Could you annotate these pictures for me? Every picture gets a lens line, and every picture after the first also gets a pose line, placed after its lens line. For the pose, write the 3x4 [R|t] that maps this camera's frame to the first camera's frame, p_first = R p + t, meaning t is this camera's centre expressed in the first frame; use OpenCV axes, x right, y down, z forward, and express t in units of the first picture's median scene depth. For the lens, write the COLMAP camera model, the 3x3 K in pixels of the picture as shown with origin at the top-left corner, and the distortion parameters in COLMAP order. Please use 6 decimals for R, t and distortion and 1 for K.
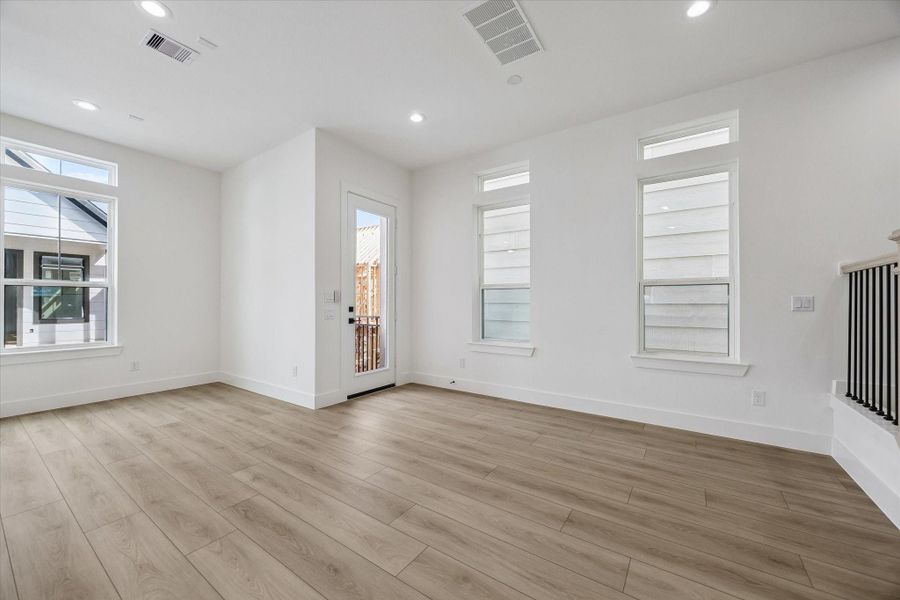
lens RADIAL K [[347.8, 0, 453.3], [0, 347.8, 301.9], [0, 0, 1]] dist [-0.001143, 0.000298]
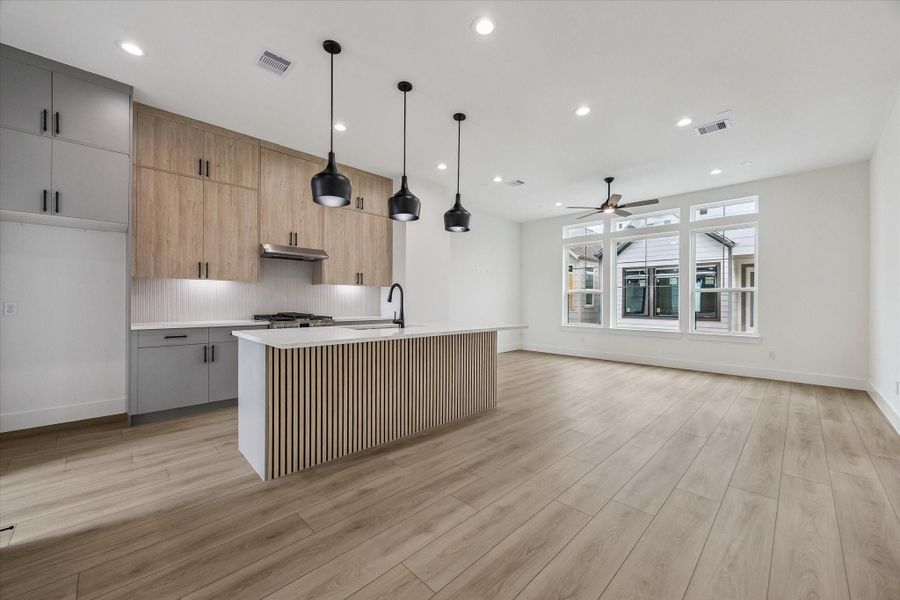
lens RADIAL K [[347.8, 0, 452.6], [0, 347.8, 303.9], [0, 0, 1]] dist [-0.001143, 0.000298]
pose [[-0.177598, 0.001871, -0.984101, 0.672889], [-0.004445, 0.999986, 0.002703, 0.009346], [0.984093, 0.004854, -0.177587, 0.159313]]
